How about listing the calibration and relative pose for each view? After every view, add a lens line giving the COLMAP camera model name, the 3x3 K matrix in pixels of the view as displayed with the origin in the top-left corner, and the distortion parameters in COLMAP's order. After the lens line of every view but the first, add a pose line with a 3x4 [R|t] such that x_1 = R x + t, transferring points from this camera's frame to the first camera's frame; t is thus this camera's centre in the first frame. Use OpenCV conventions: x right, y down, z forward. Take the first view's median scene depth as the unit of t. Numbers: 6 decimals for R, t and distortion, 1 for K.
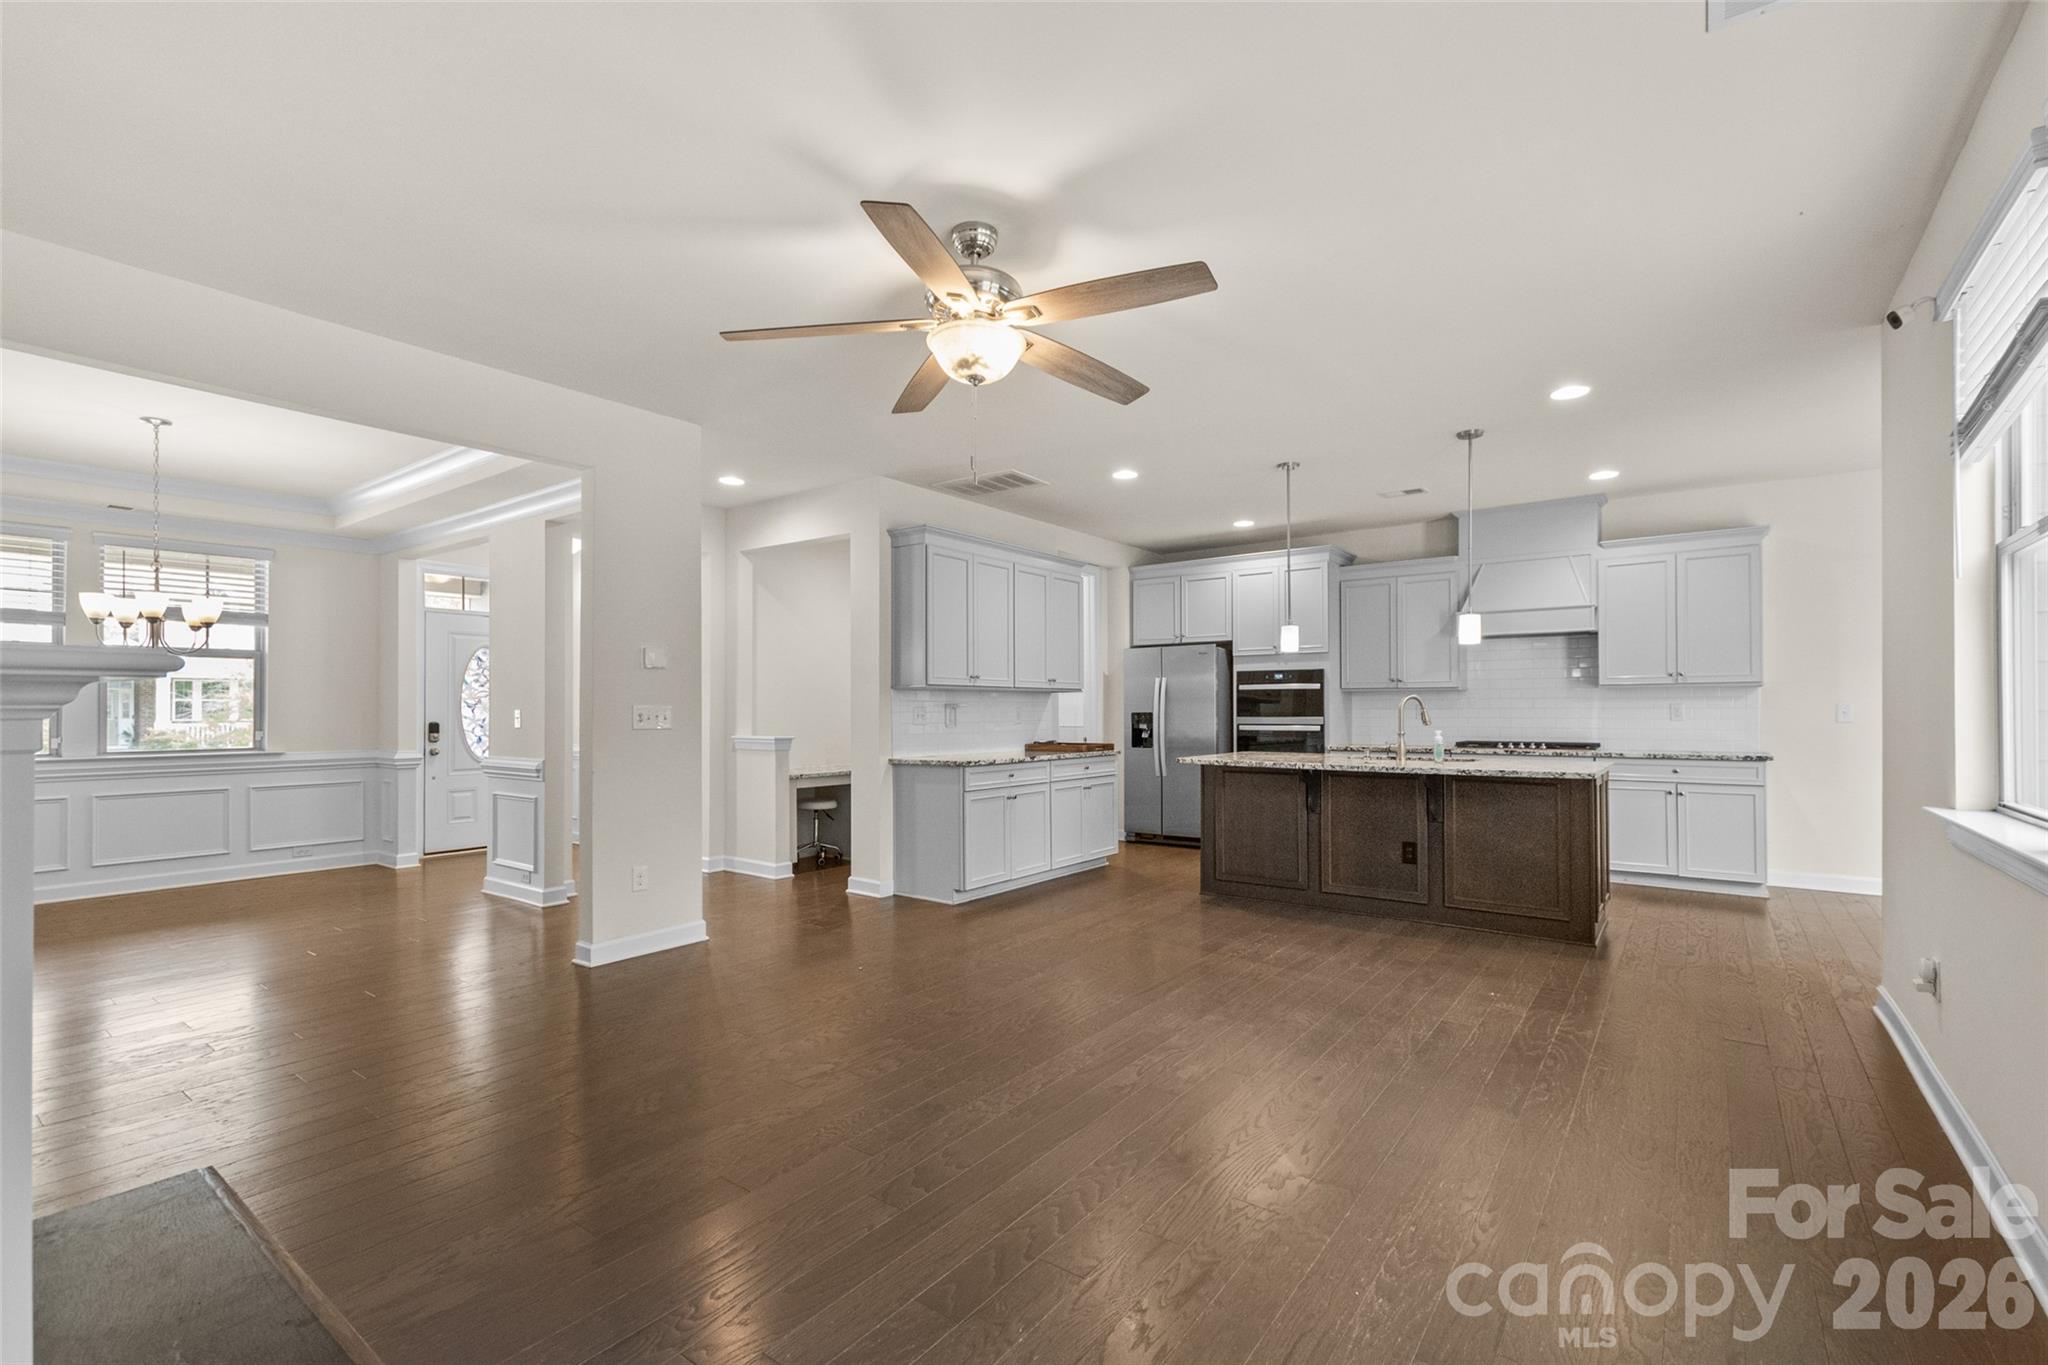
lens RADIAL K [[897.0, 0, 1021.4], [0, 897.0, 700.9], [0, 0, 1]] dist [0.007499, 0.000058]
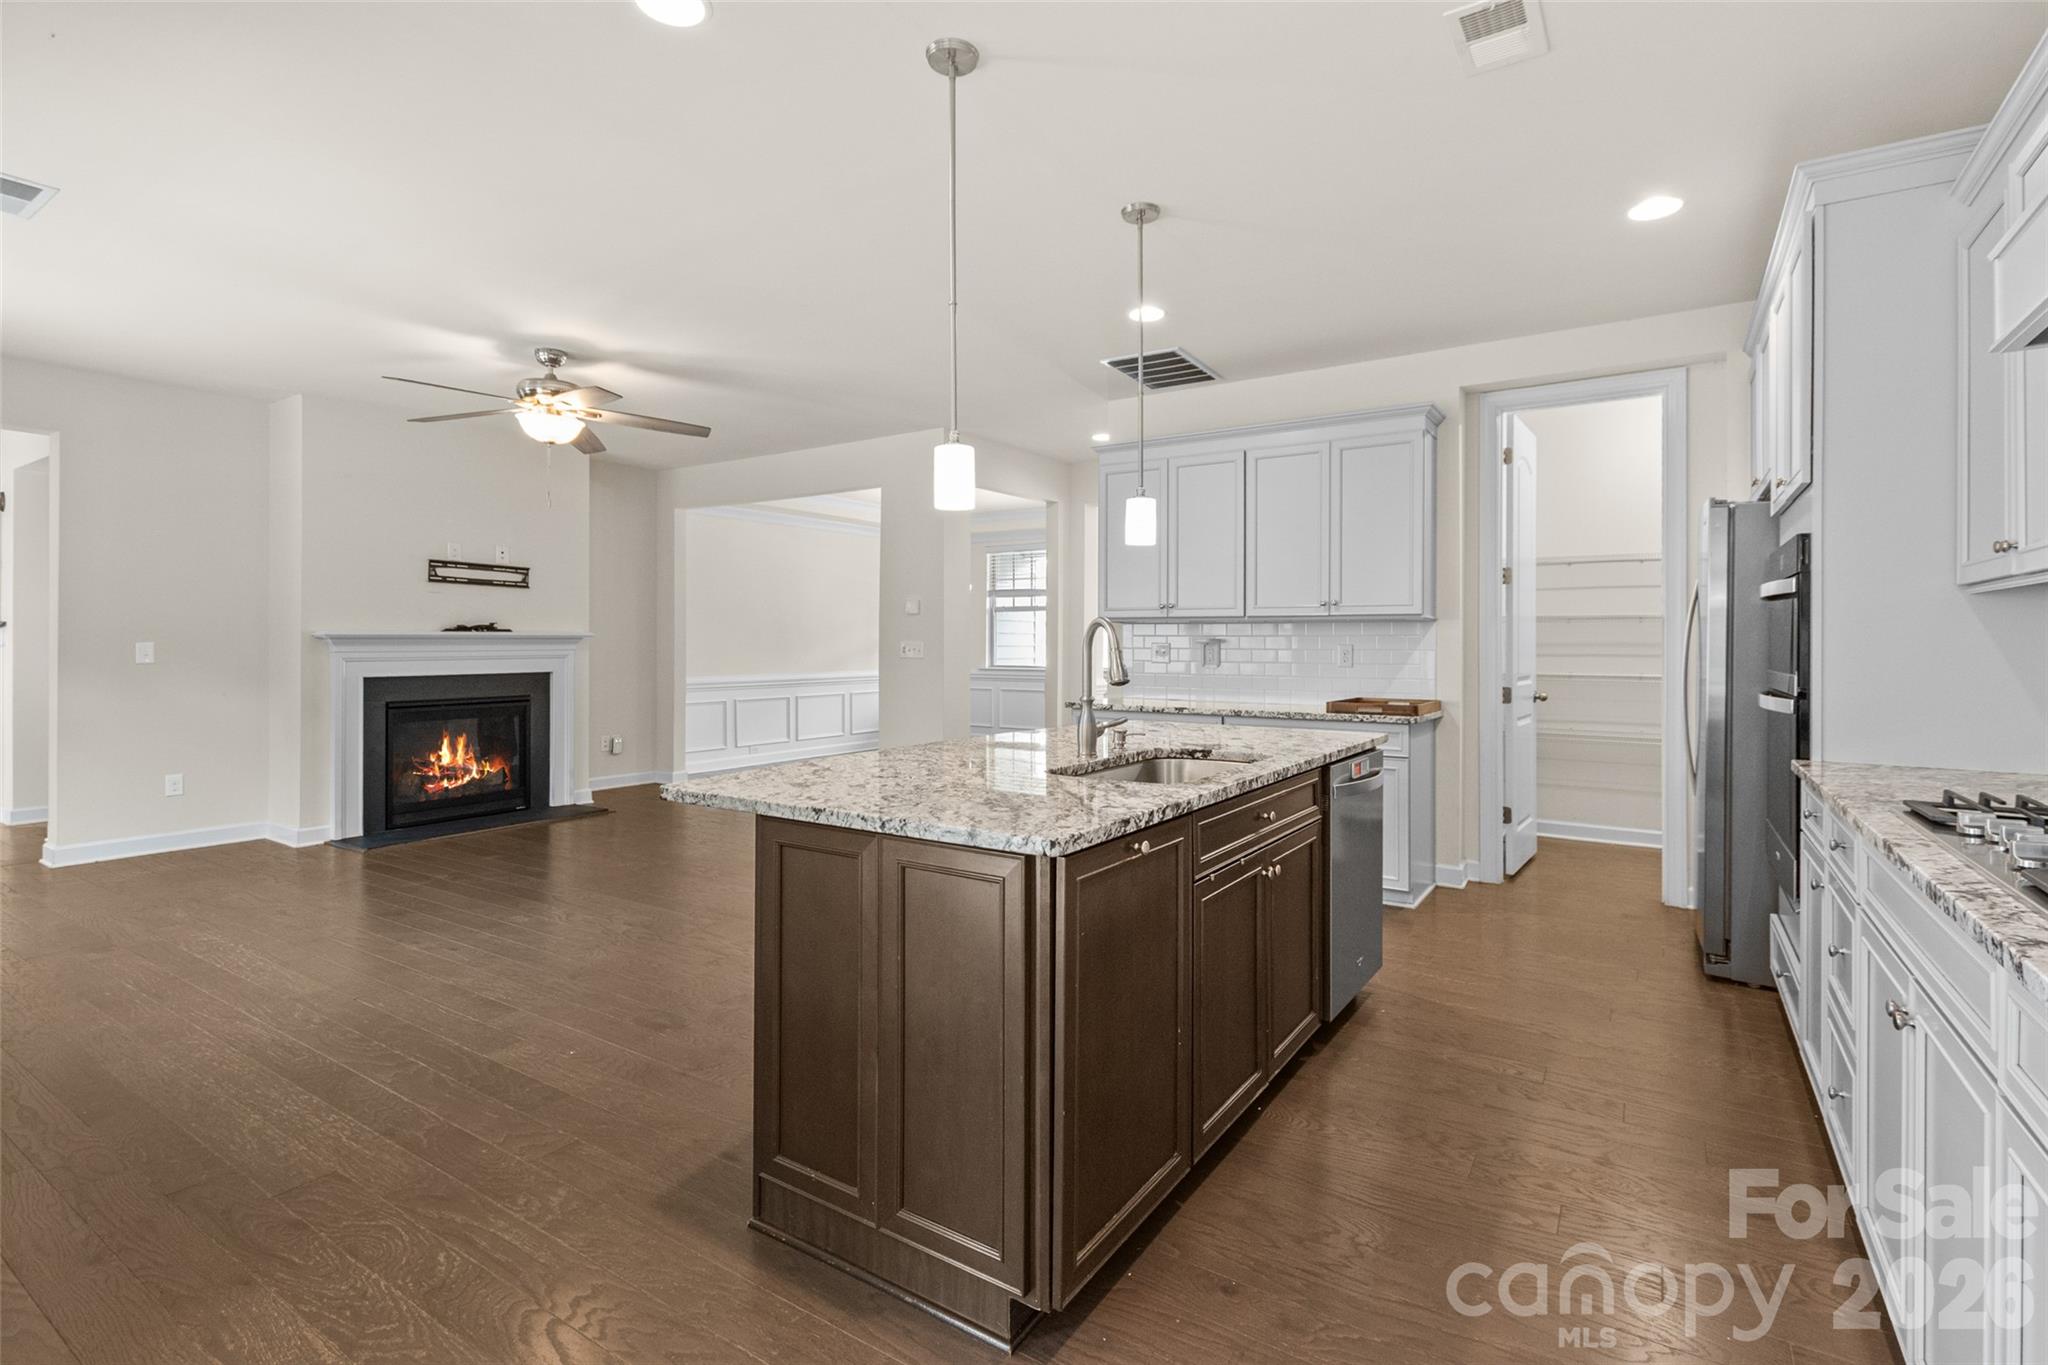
lens RADIAL K [[949.3, 0, 1056.0], [0, 949.3, 637.6], [0, 0, 1]] dist [0.007830, -0.000013]
pose [[0.079195, -0.001131, -0.996859, 0.719990], [0.007043, 0.999975, -0.000575, 0.001641], [0.996834, -0.006975, 0.079201, 0.732945]]
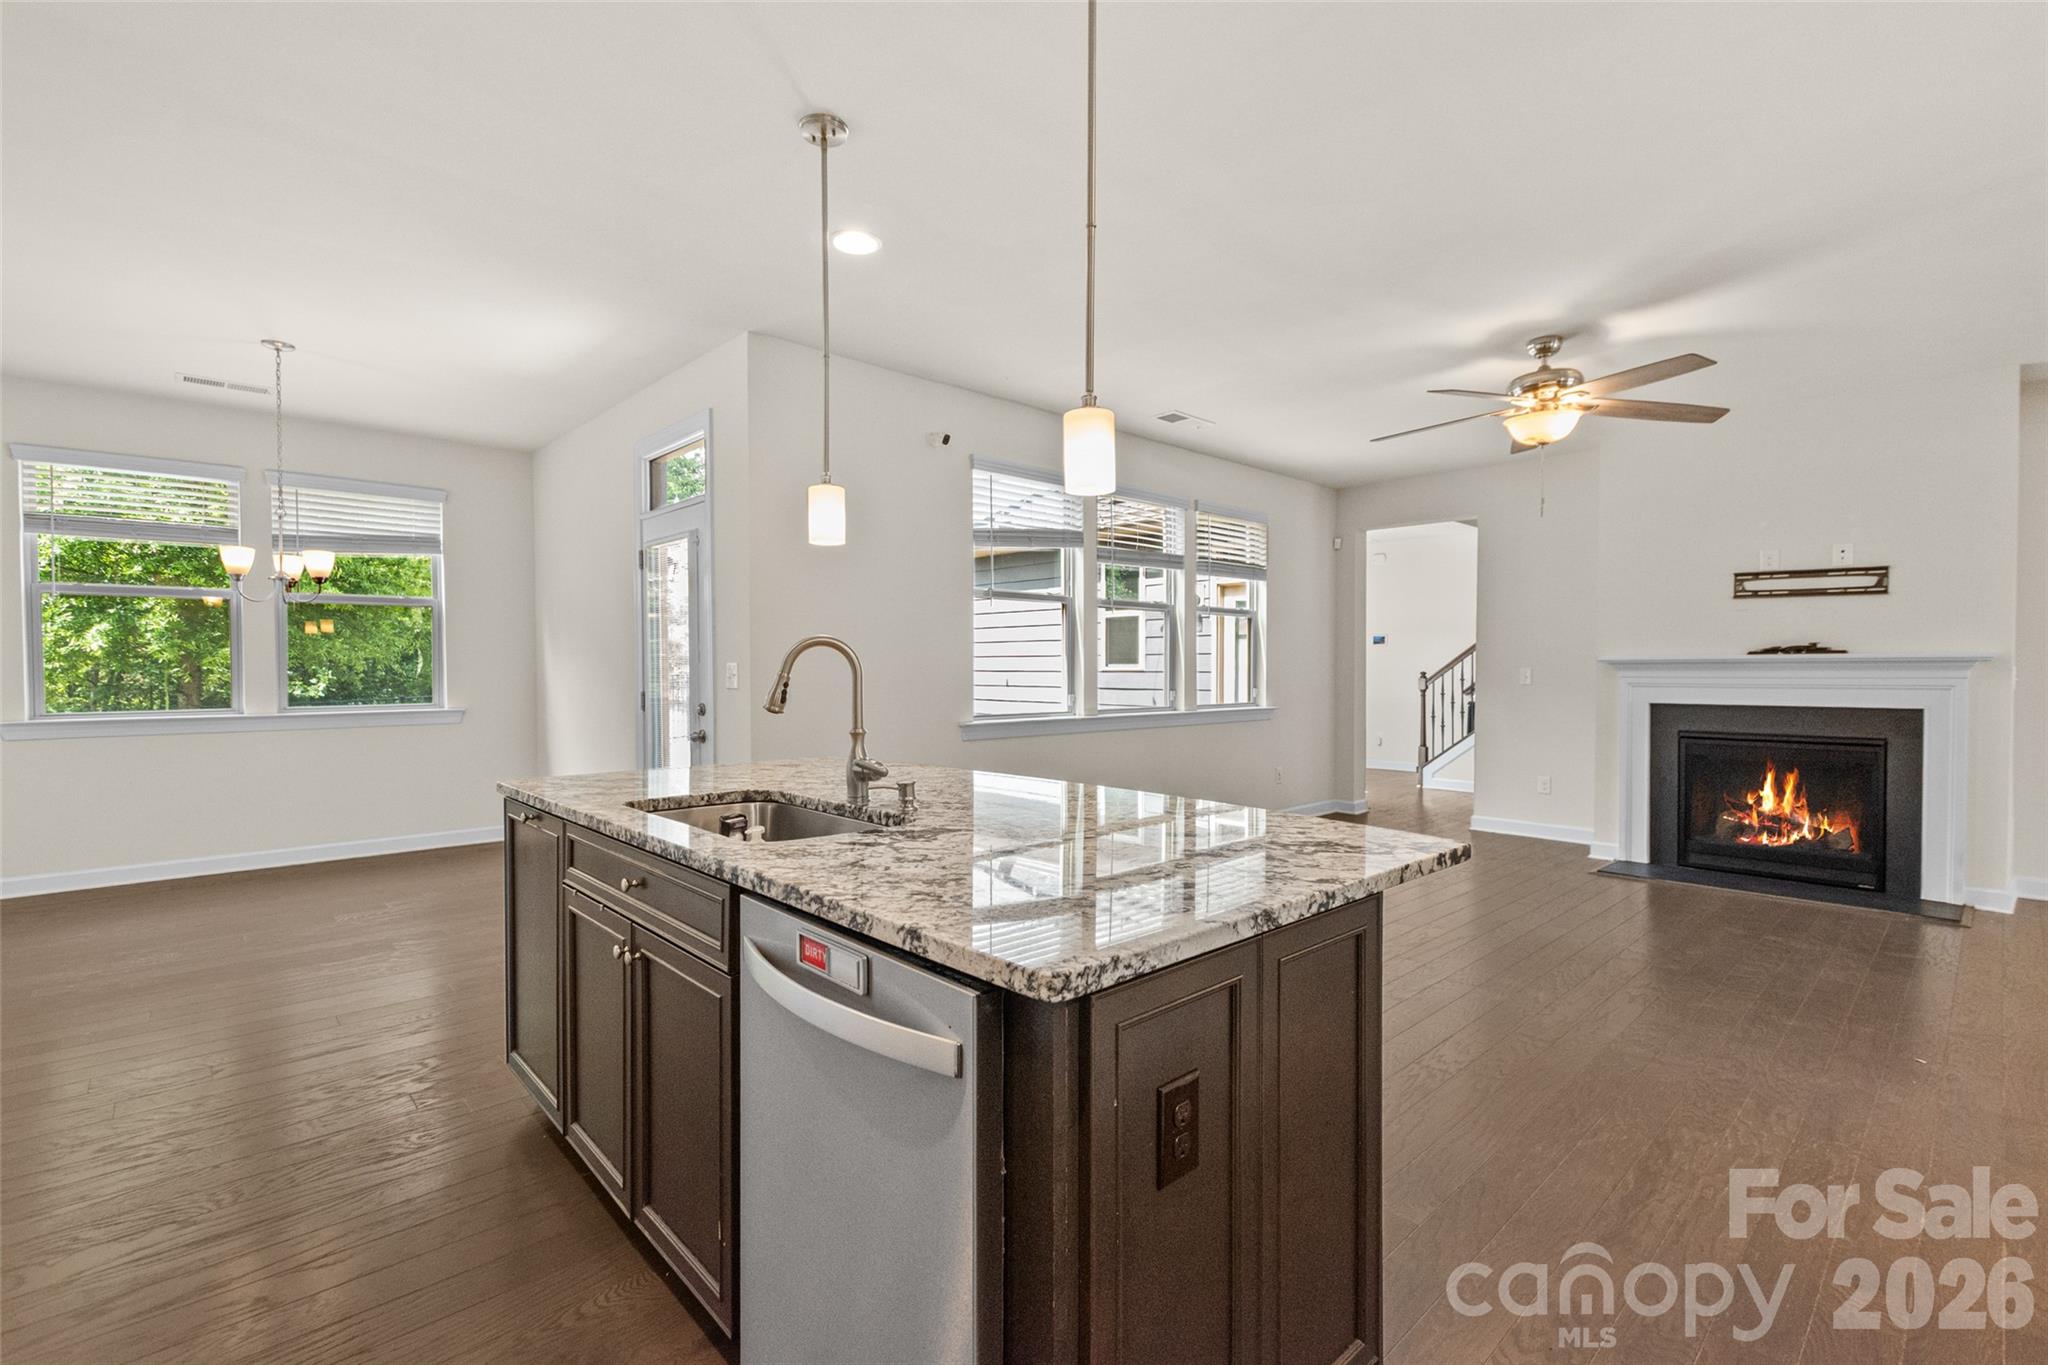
lens RADIAL K [[905.9, 0, 1019.7], [0, 905.9, 683.5], [0, 0, 1]] dist [0.001921, -0.000186]
pose [[-0.985295, 0.000230, 0.170863, 0.217165], [0.001686, 0.999964, 0.008376, 0.007830], [-0.170854, 0.008541, -0.985259, 1.070641]]
